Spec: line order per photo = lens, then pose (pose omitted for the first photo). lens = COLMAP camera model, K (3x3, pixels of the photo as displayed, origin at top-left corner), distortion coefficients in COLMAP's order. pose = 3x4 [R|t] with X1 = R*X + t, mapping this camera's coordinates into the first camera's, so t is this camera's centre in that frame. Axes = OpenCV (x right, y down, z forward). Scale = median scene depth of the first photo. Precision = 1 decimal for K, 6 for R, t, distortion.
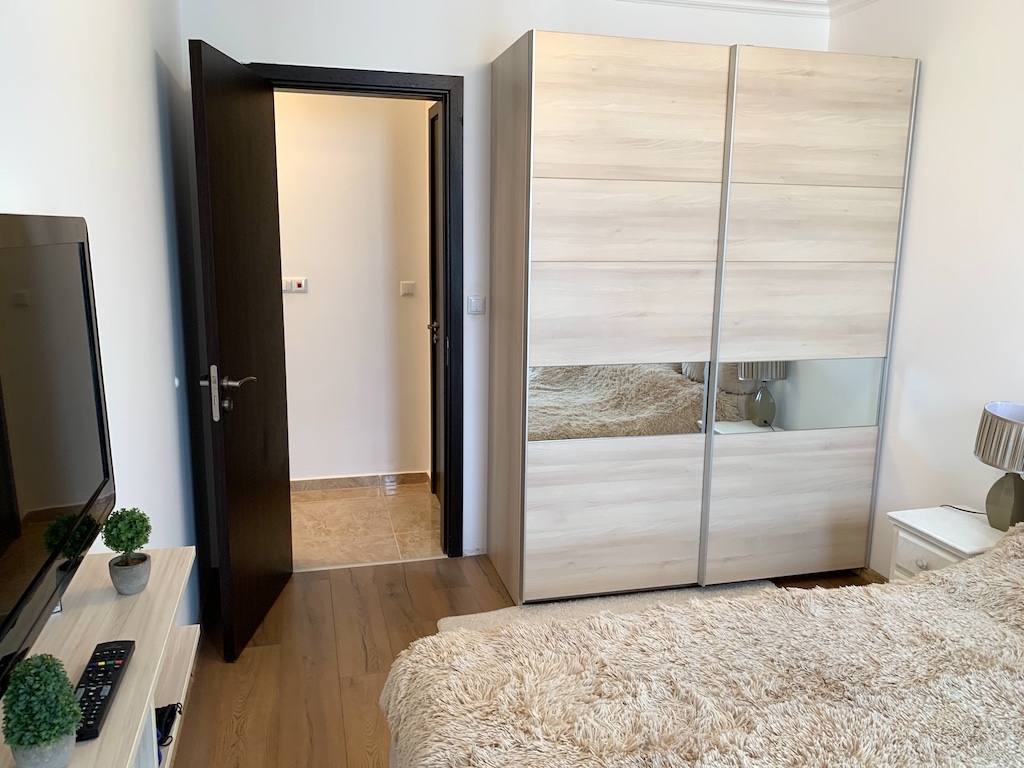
lens RADIAL K [[773.0, 0, 512.0], [0, 773.0, 384.0], [0, 0, 1]] dist [-0.013466, -0.011271]
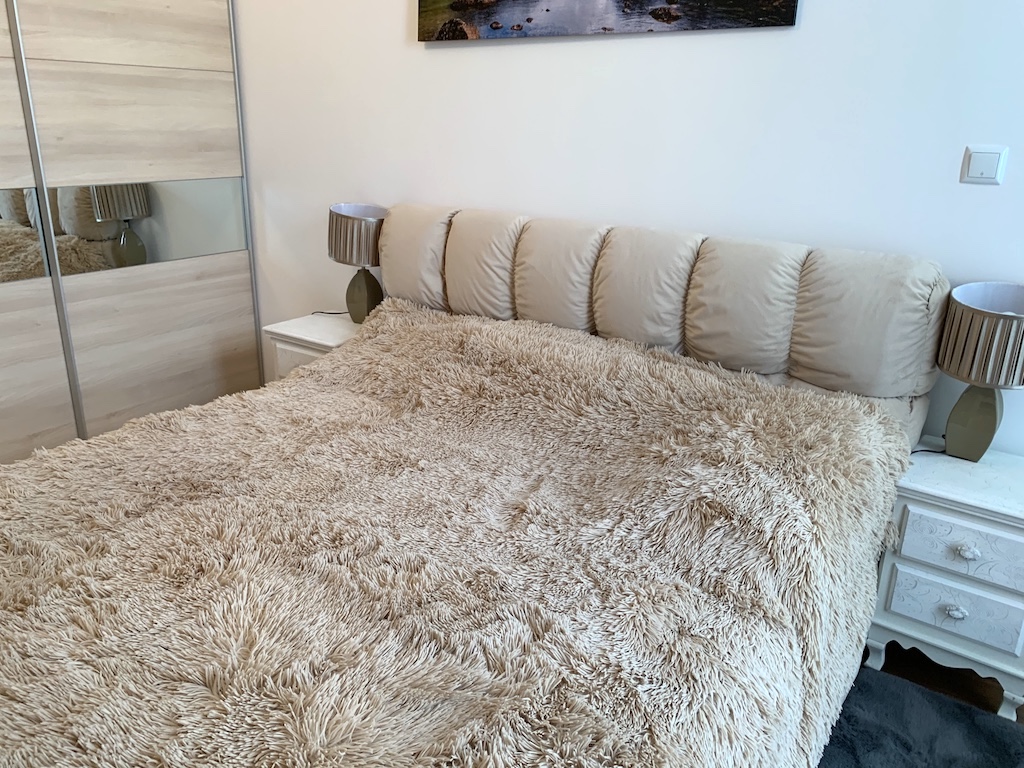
lens RADIAL K [[773.0, 0, 512.0], [0, 773.0, 384.0], [0, 0, 1]] dist [-0.013466, -0.011271]
pose [[0.746094, -0.208269, 0.632430, 0.104650], [0.106852, 0.974963, 0.195014, 0.101439], [-0.657211, -0.077923, 0.749668, 0.039881]]
